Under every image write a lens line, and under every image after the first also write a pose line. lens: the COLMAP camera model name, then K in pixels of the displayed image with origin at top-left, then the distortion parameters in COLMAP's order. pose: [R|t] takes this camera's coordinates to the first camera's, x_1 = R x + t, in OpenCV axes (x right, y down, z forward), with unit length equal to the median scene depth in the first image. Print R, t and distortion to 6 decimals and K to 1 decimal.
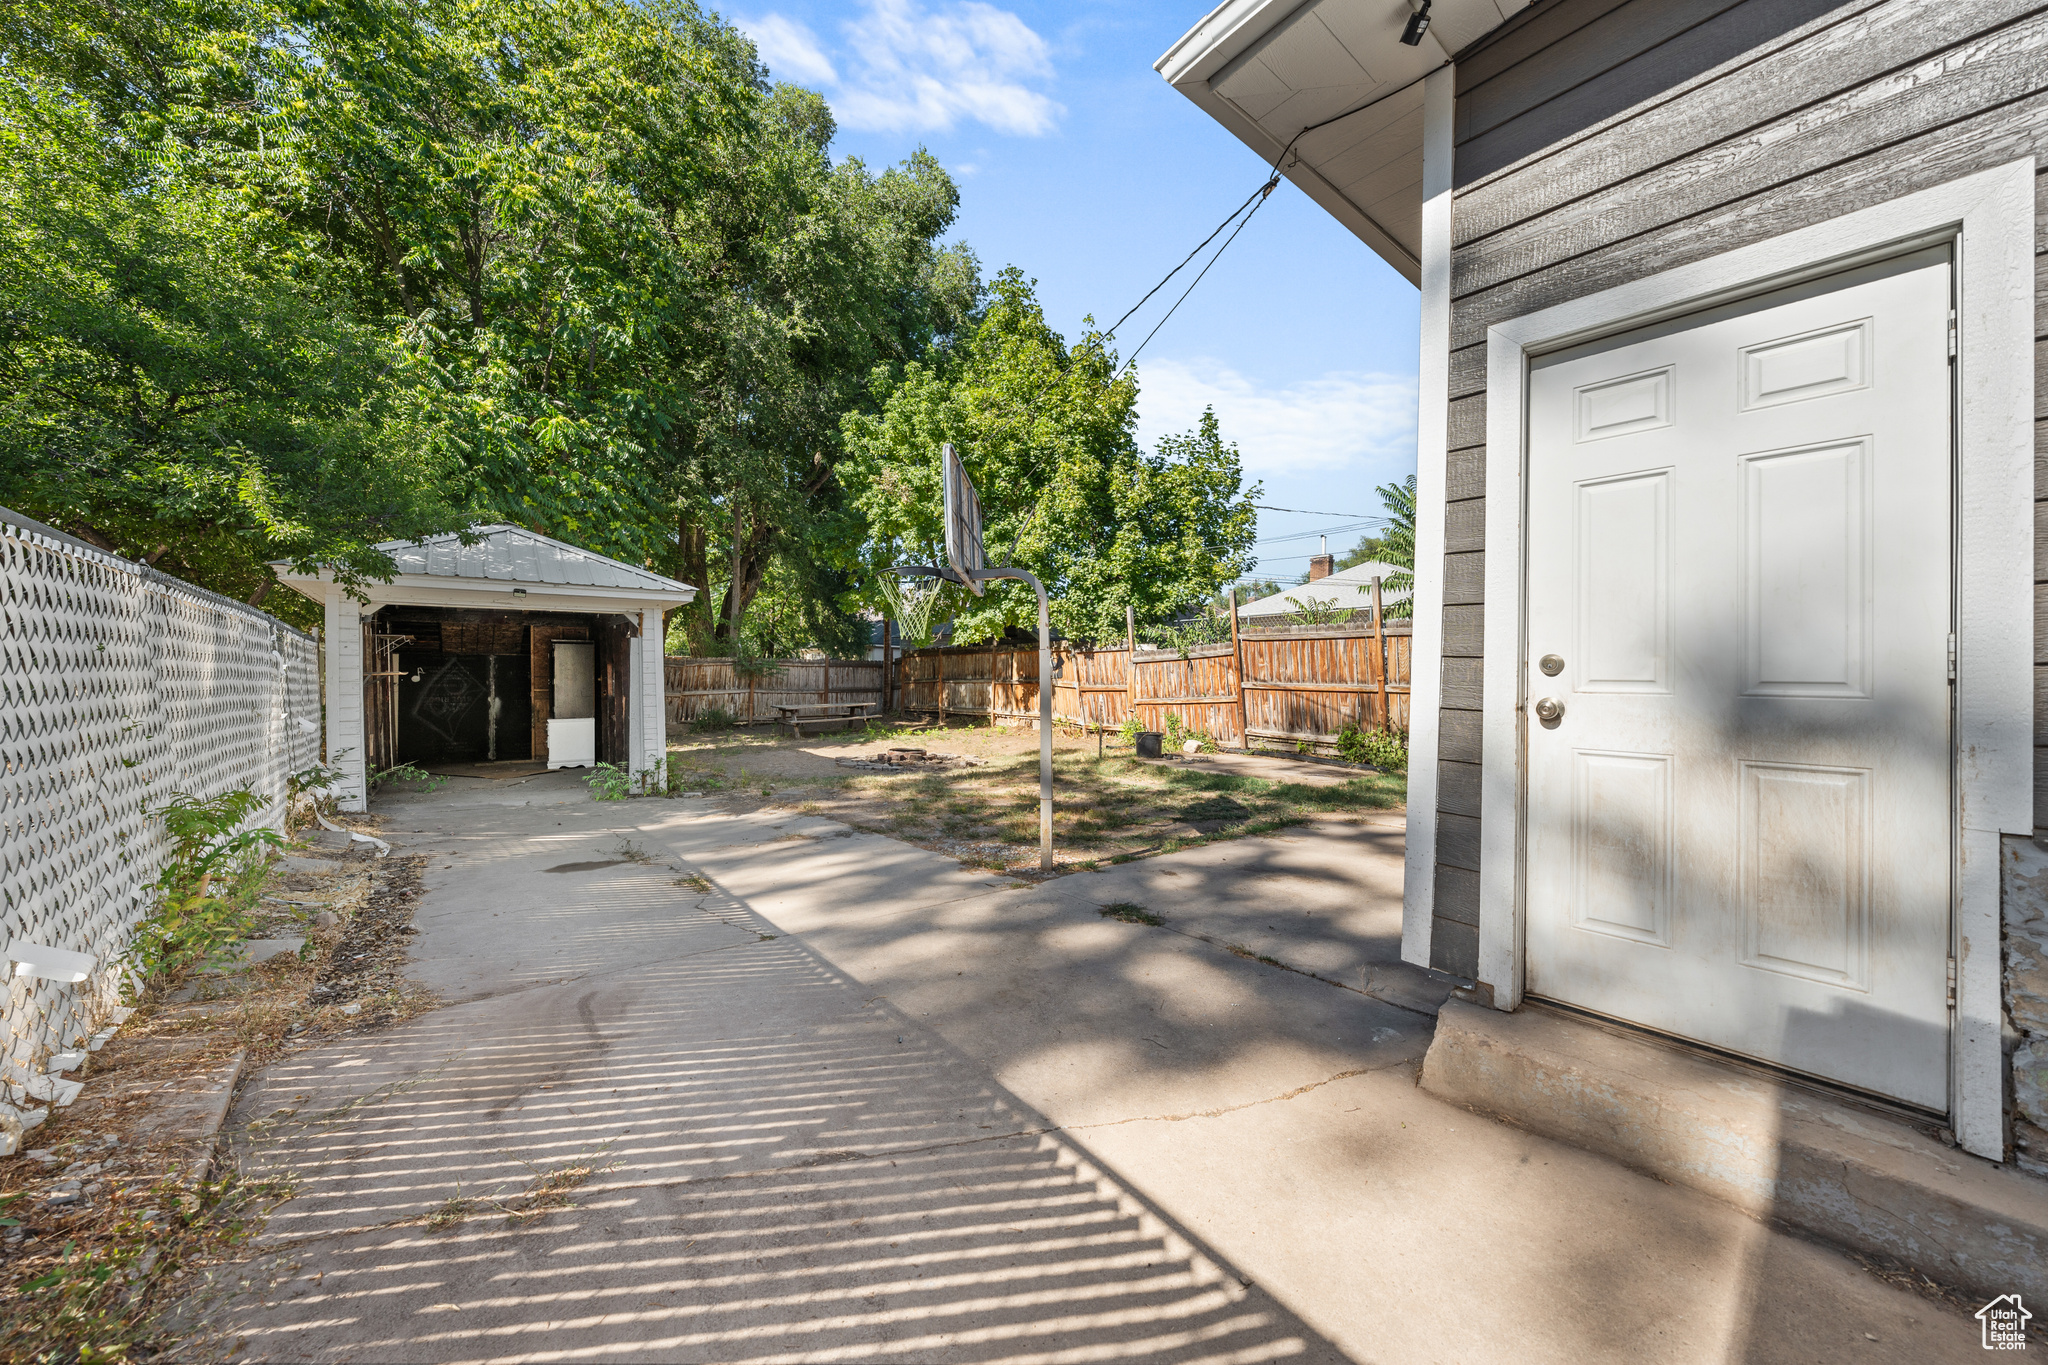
lens RADIAL K [[702.9, 0, 1018.9], [0, 702.9, 664.8], [0, 0, 1]] dist [-0.001256, -0.000211]
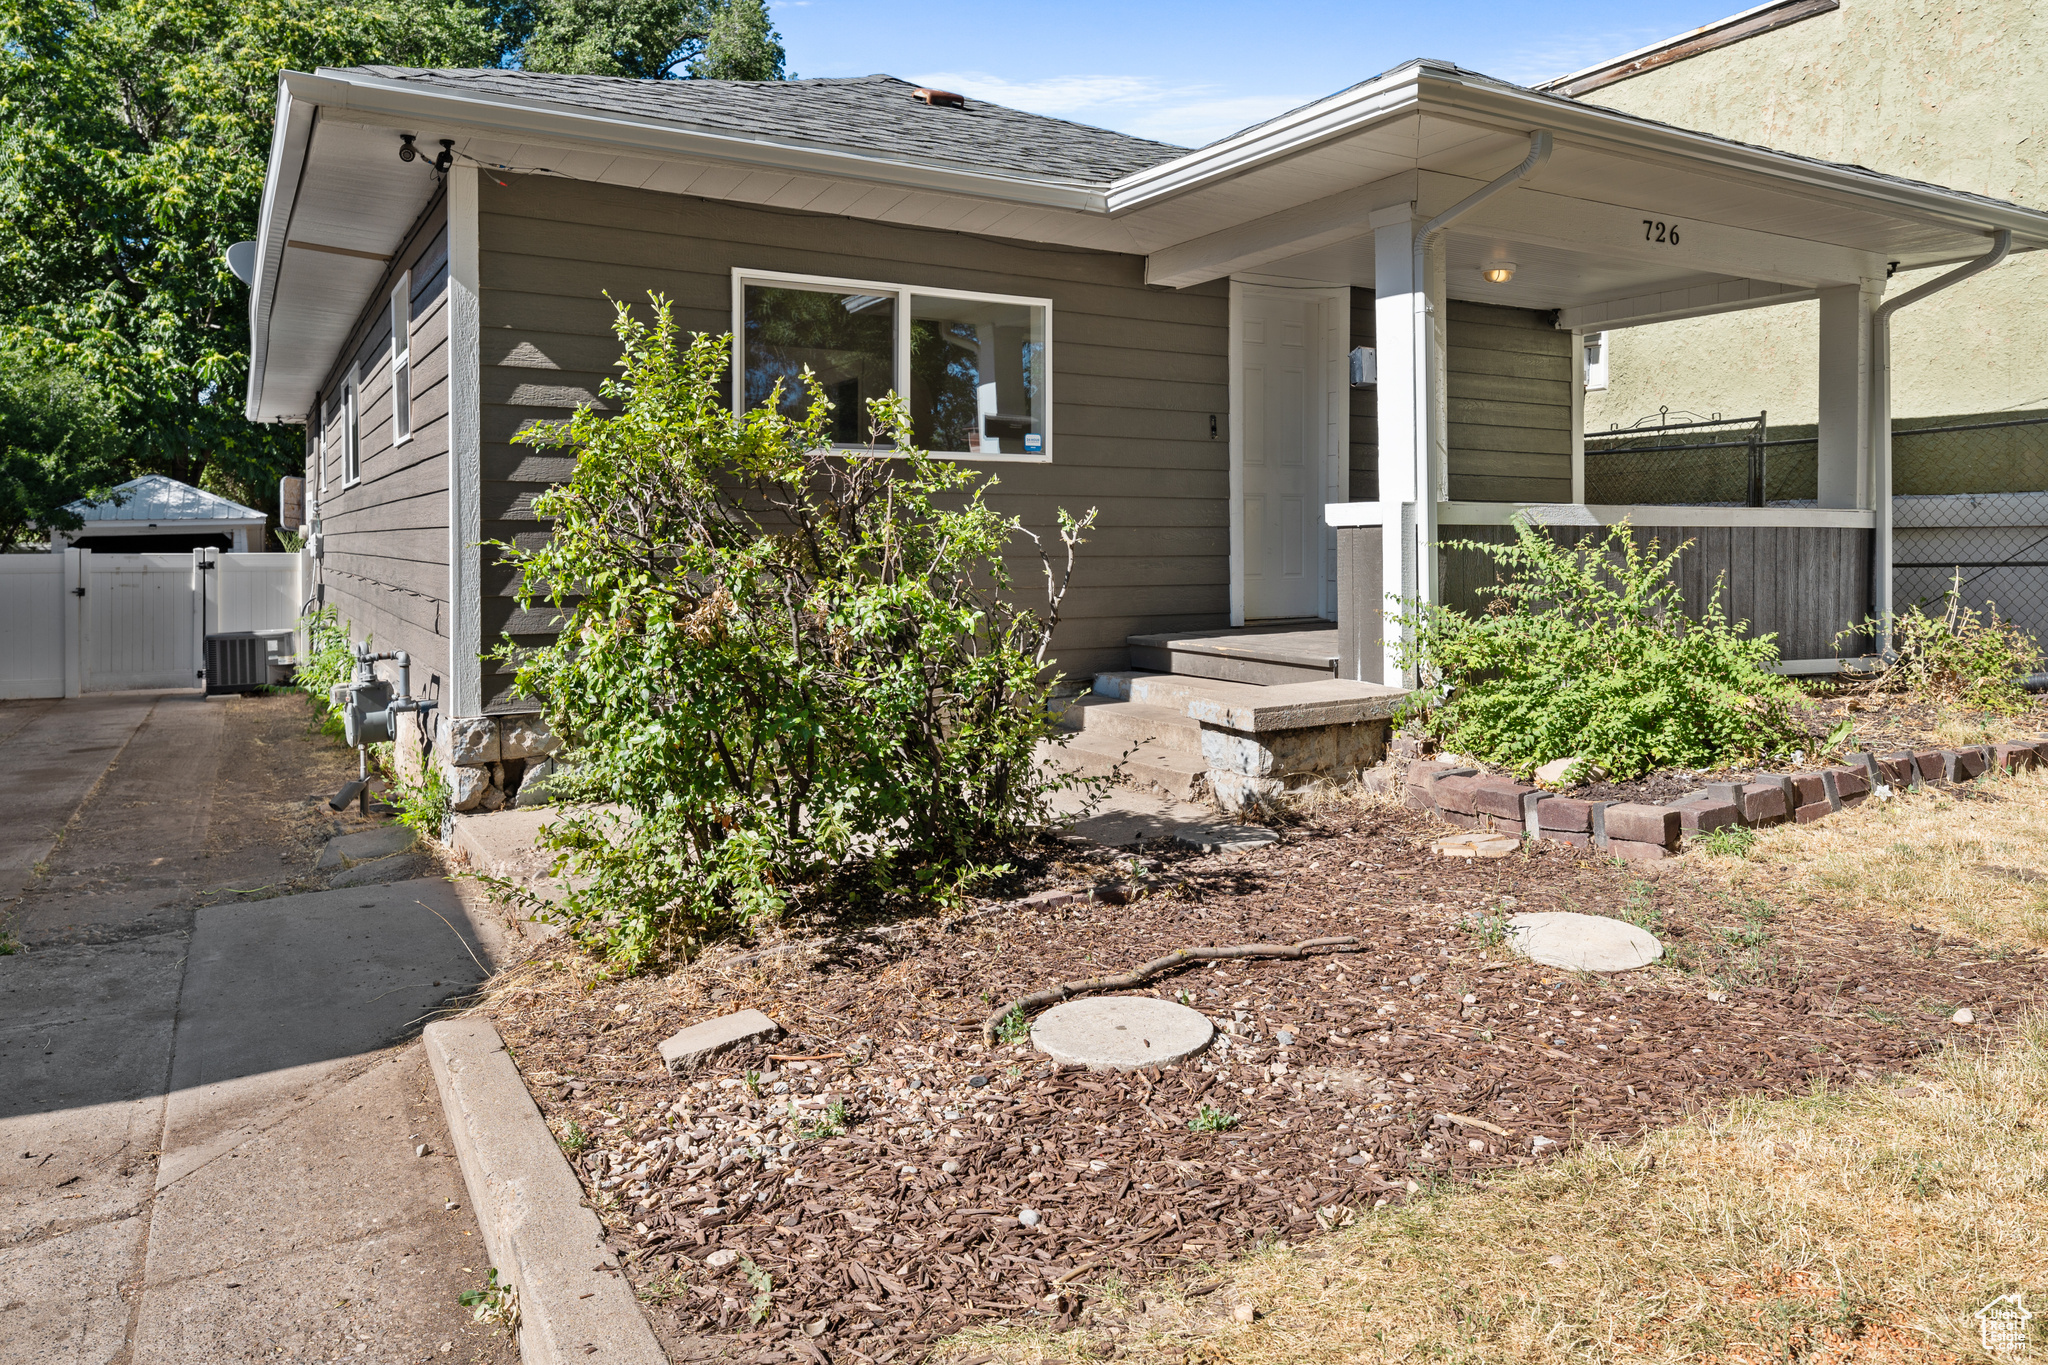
lens RADIAL K [[1370.0, 0, 1022.9], [0, 1370.0, 544.0], [0, 0, 1]] dist [0.014487, -0.001656]
pose [[0.989261, -0.008346, -0.145918, 1.069402], [0.008890, 0.999956, 0.003077, -0.031547], [0.145886, -0.004341, 0.989292, -1.142152]]
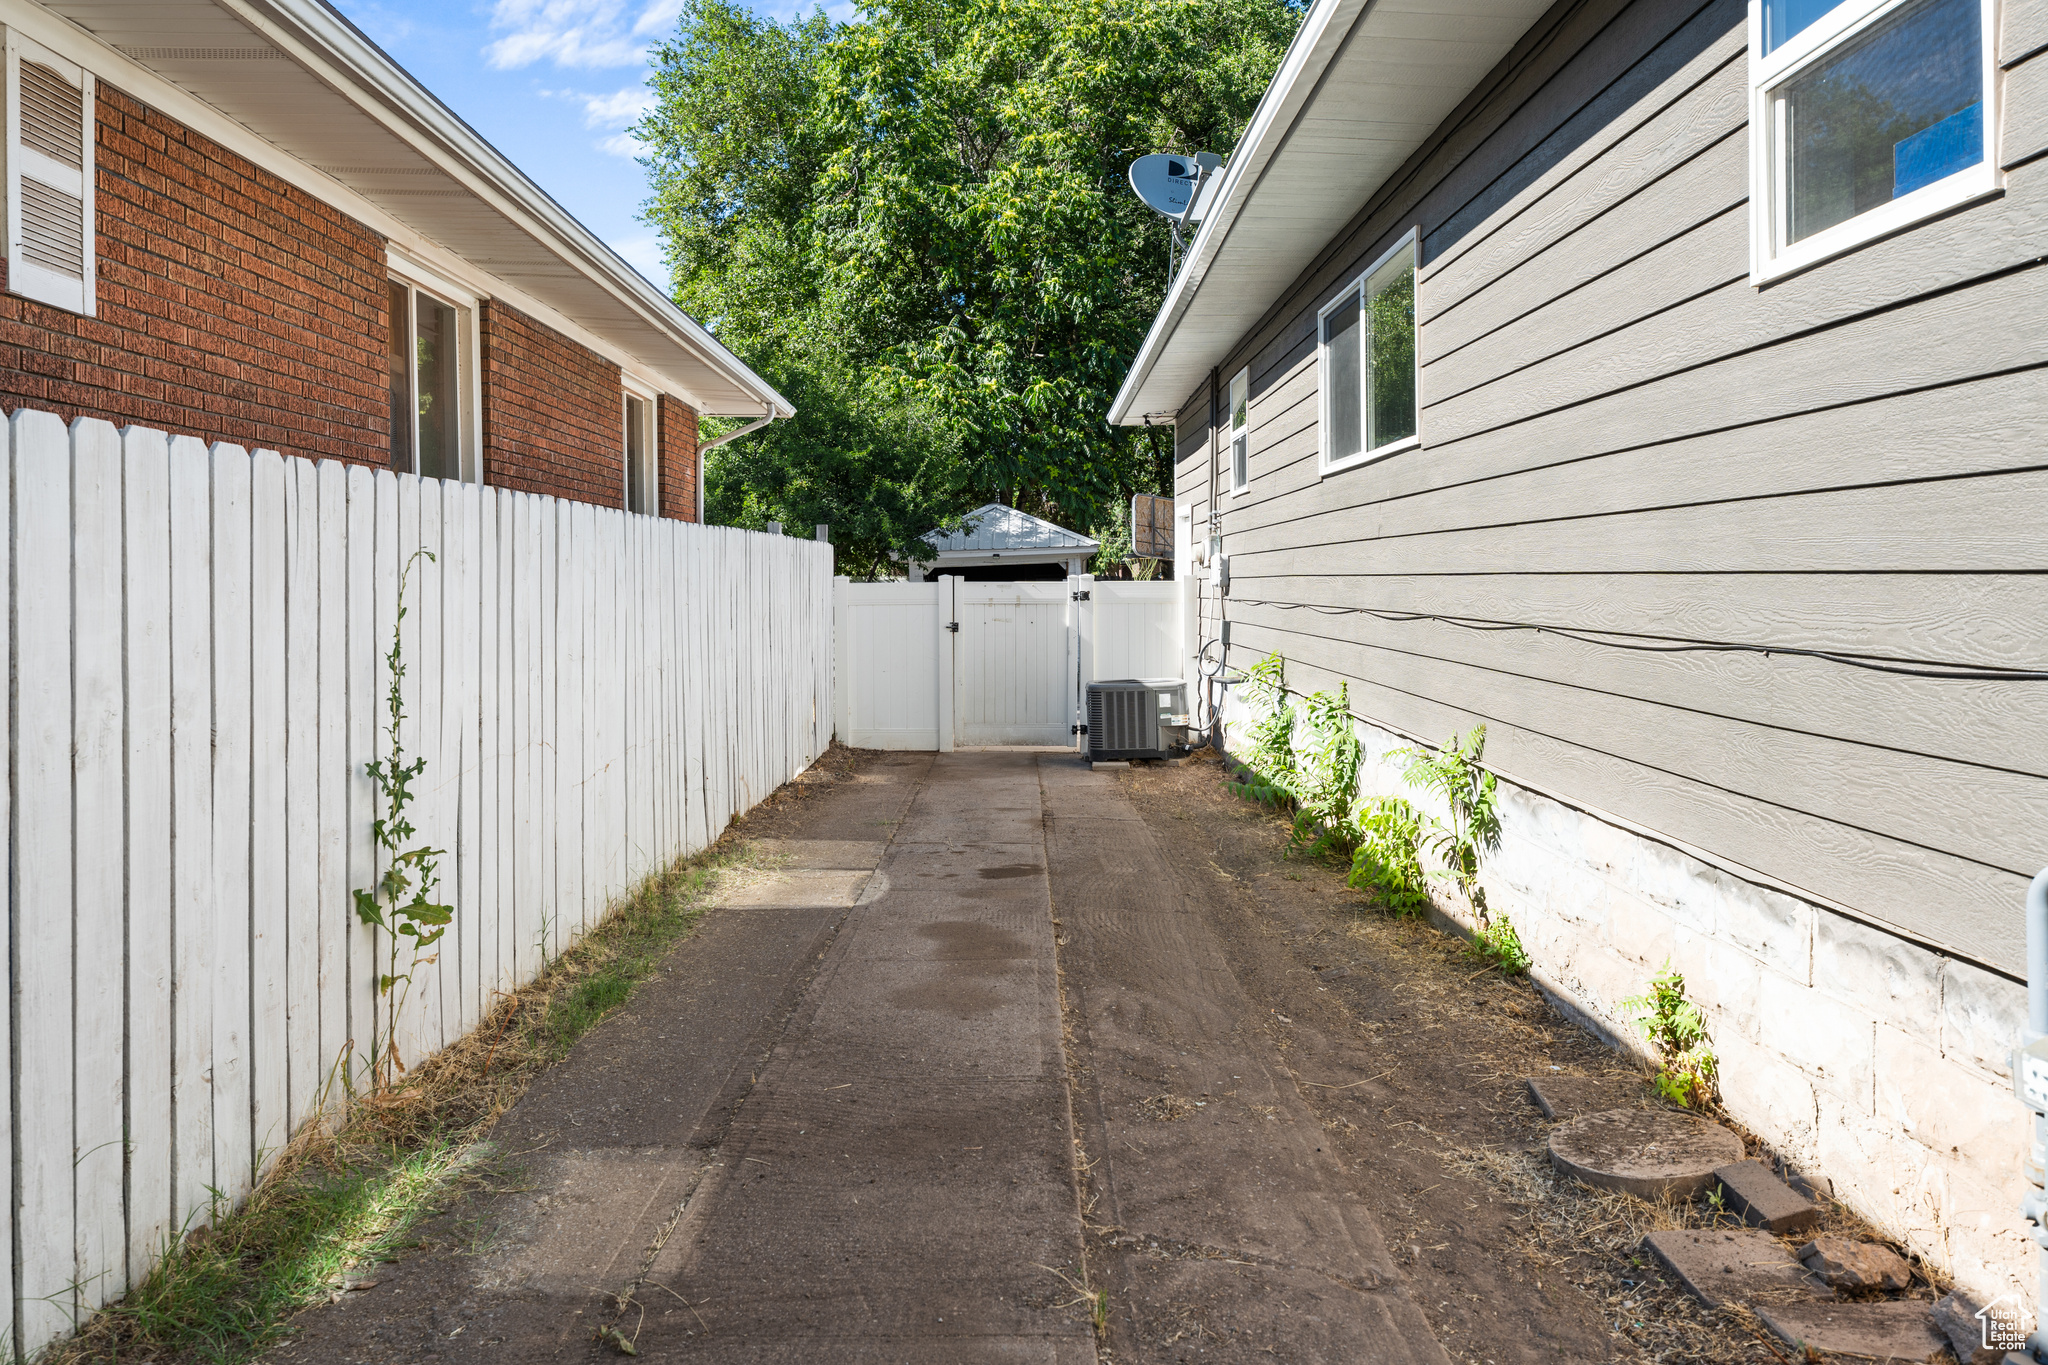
lens RADIAL K [[1375.6, 0, 1023.4], [0, 1375.6, 588.3], [0, 0, 1]] dist [0.001579, -0.000785]
pose [[0.786969, -0.009331, -0.616922, 0.744849], [0.015058, 0.999878, 0.004085, -0.025245], [0.616809, -0.012504, 0.787014, -0.836632]]
